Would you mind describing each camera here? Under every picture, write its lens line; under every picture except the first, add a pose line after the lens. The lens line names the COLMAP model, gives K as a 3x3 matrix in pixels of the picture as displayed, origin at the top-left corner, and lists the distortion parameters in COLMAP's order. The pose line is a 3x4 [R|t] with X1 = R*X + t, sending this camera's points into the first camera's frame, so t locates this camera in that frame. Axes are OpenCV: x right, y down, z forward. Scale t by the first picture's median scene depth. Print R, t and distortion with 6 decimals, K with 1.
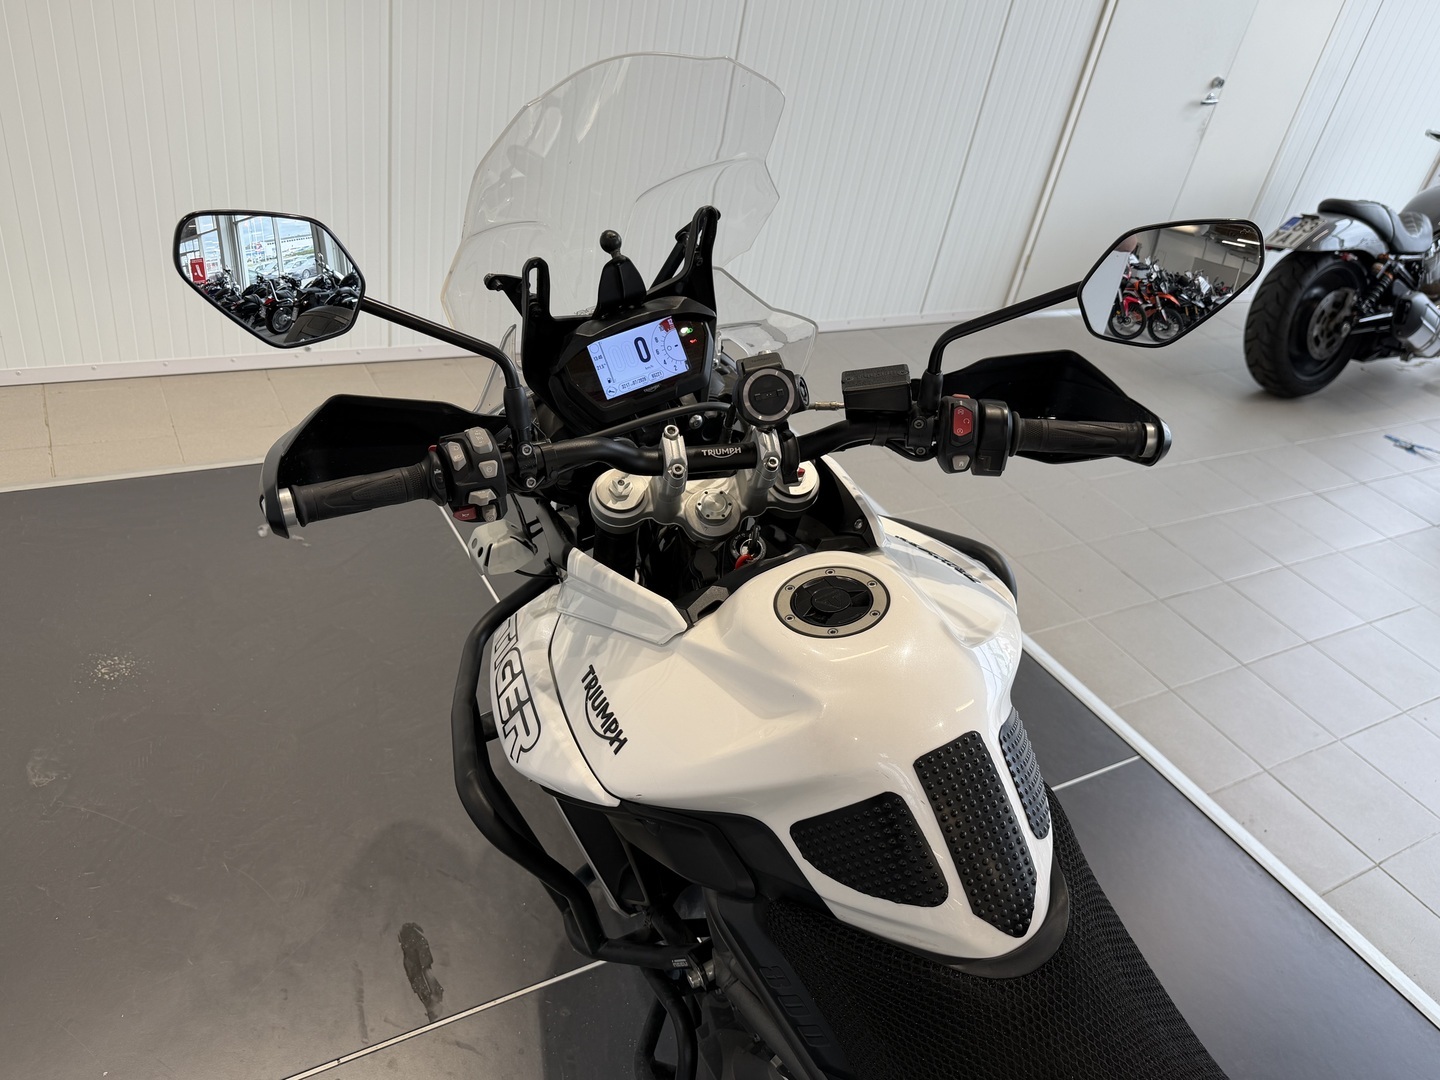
lens RADIAL K [[1077.3, 0, 720.0], [0, 1077.3, 540.0], [0, 0, 1]] dist [0.064457, -0.078782]
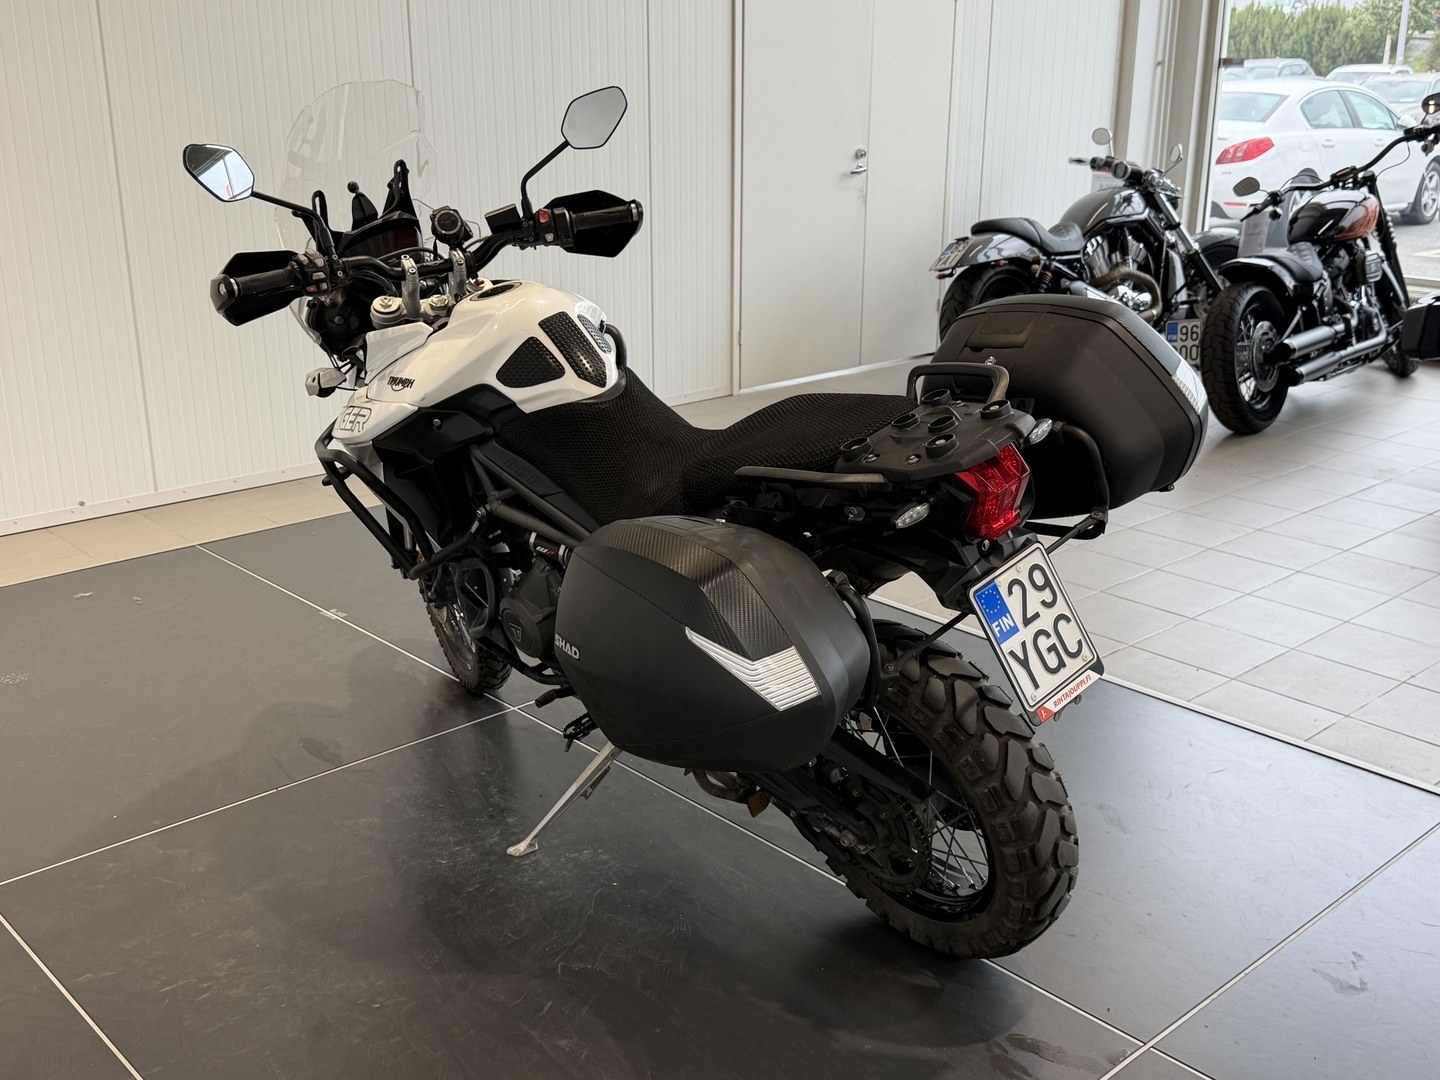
lens RADIAL K [[1523.4, 0, 718.3], [0, 1523.4, 558.4], [0, 0, 1]] dist [0.146595, 0.006085]
pose [[0.961691, -0.228787, 0.151020, -0.043528], [0.258966, 0.938905, -0.226701, 1.129038], [-0.089927, 0.257126, 0.962185, -1.524889]]
